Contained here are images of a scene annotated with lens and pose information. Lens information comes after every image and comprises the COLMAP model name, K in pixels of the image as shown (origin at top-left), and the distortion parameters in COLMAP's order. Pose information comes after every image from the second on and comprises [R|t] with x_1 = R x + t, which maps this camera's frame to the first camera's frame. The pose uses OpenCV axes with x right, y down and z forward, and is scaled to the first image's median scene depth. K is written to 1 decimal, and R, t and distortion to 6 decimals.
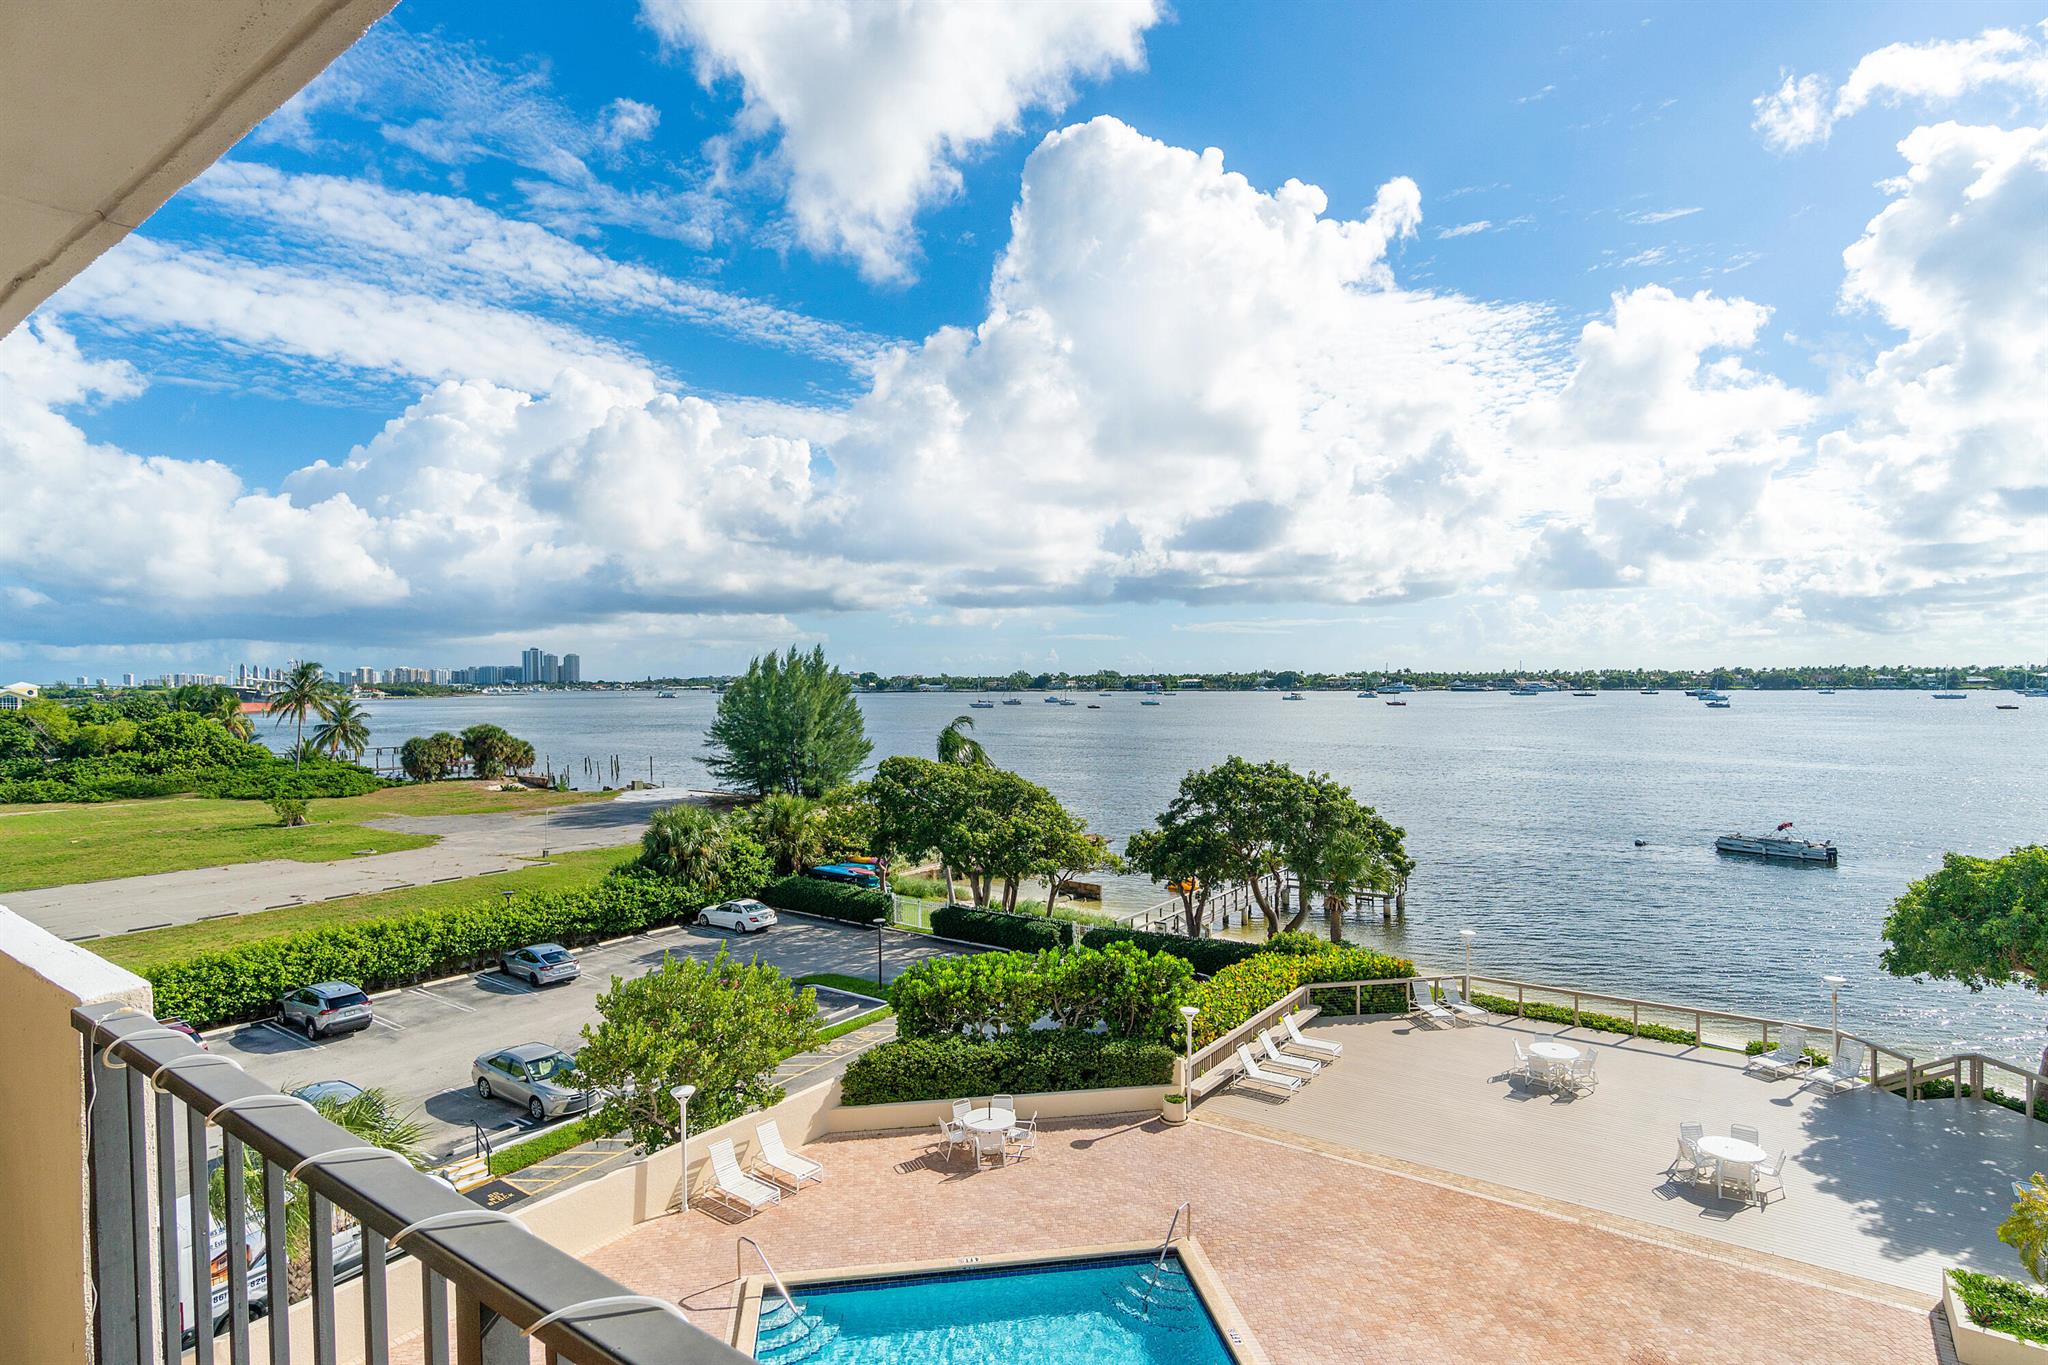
lens RADIAL K [[1128.0, 0, 991.2], [0, 1128.0, 681.6], [0, 0, 1]] dist [0.002367, 0.005119]
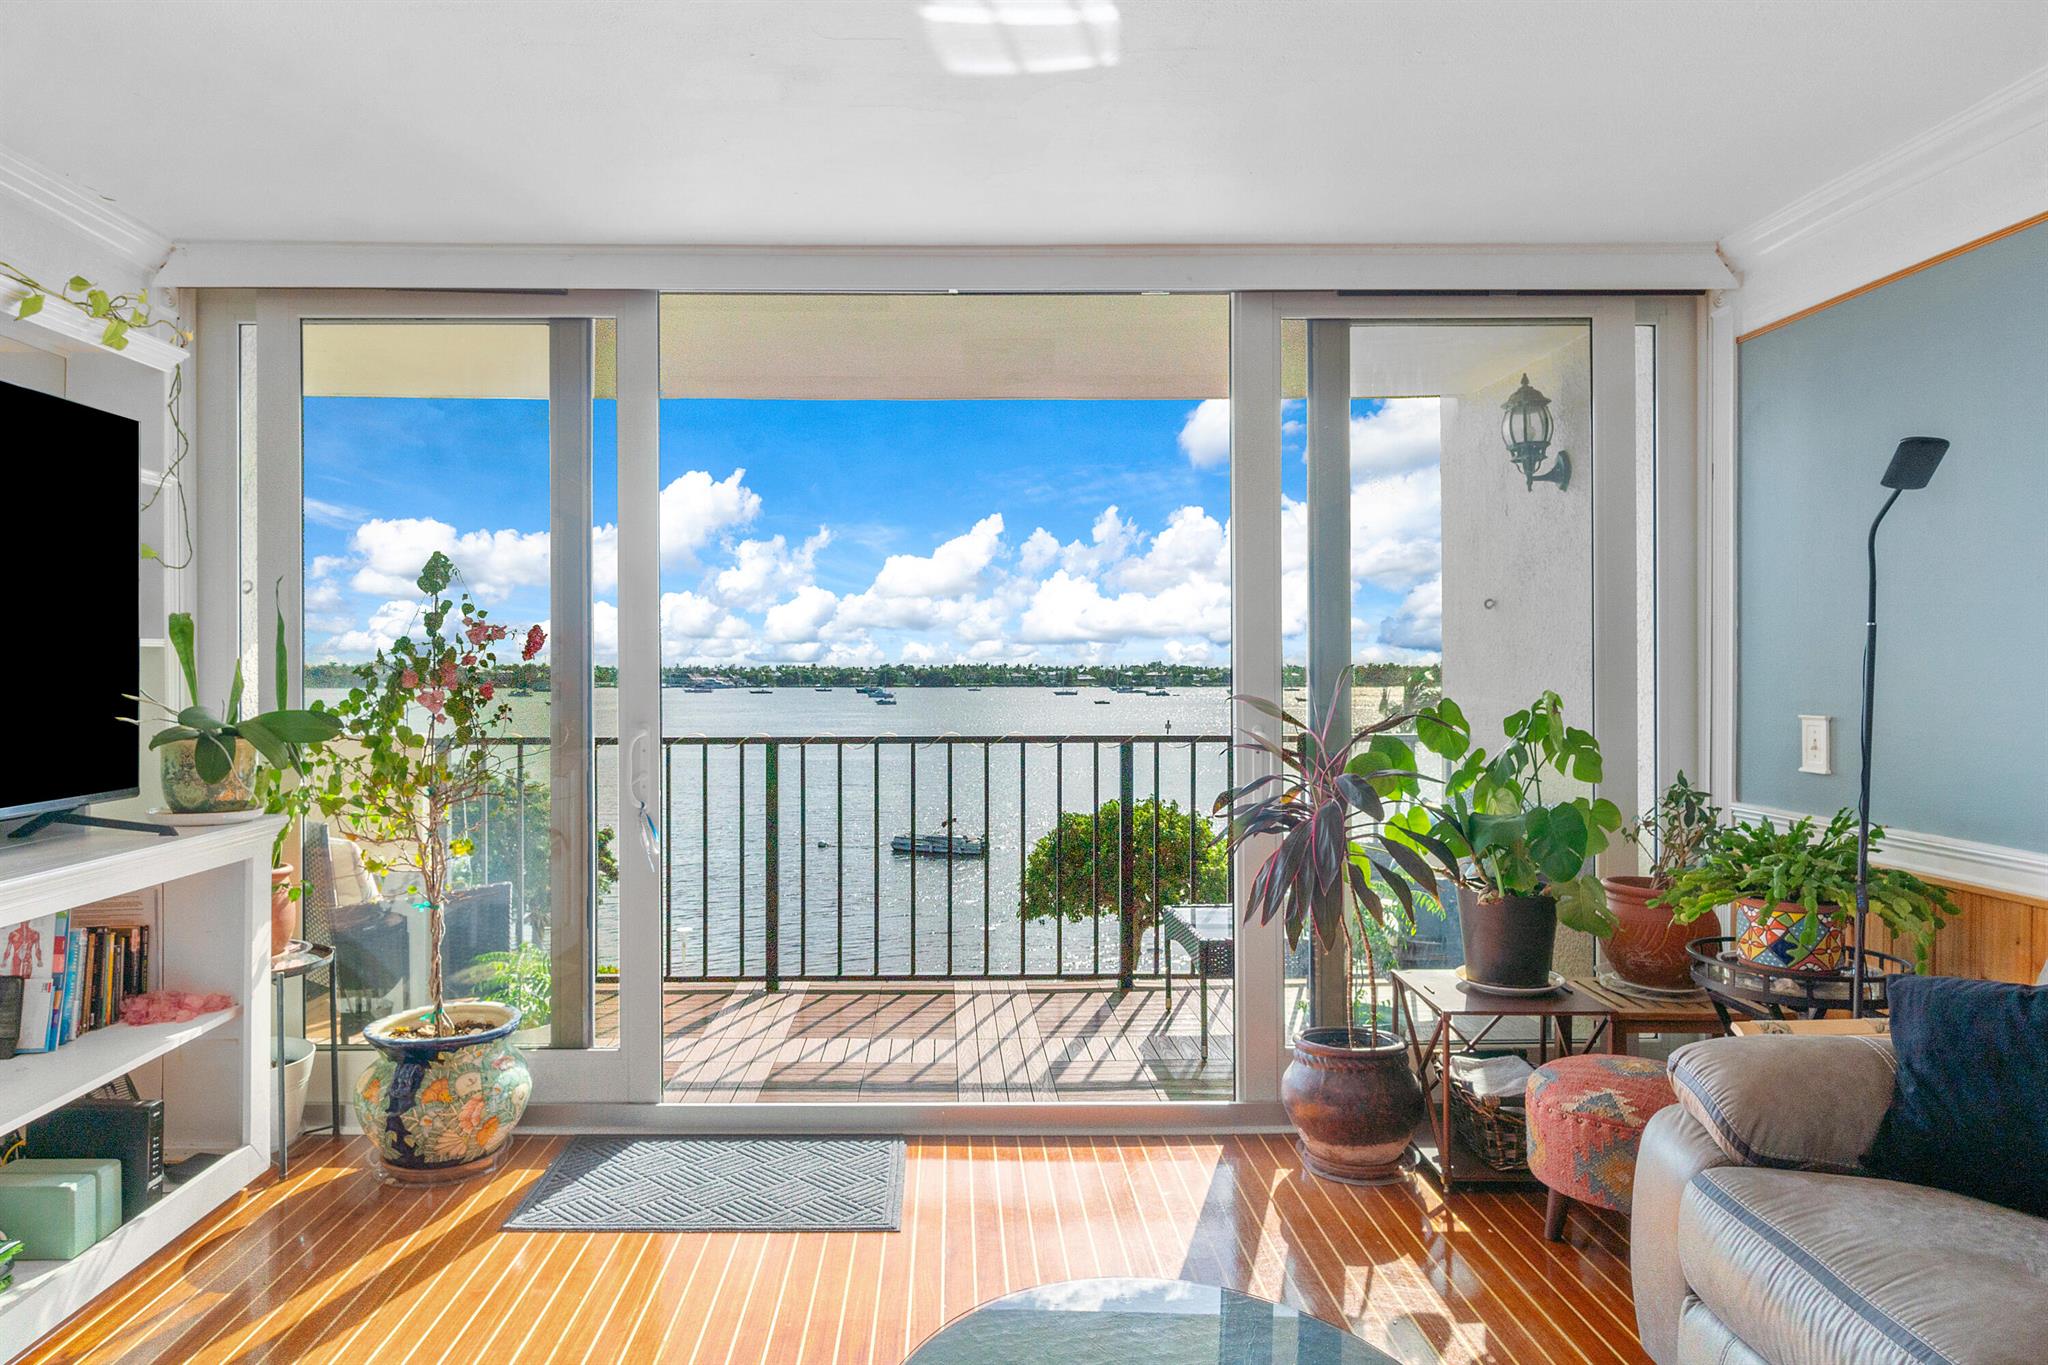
lens RADIAL K [[1474.2, 0, 1022.6], [0, 1474.2, 677.6], [0, 0, 1]] dist [0.006799, -0.000267]
pose [[0.782362, 0.006664, 0.622788, -0.170799], [-0.004999, 0.999978, -0.004421, 0.014162], [-0.622804, 0.000346, 0.782378, -0.207049]]
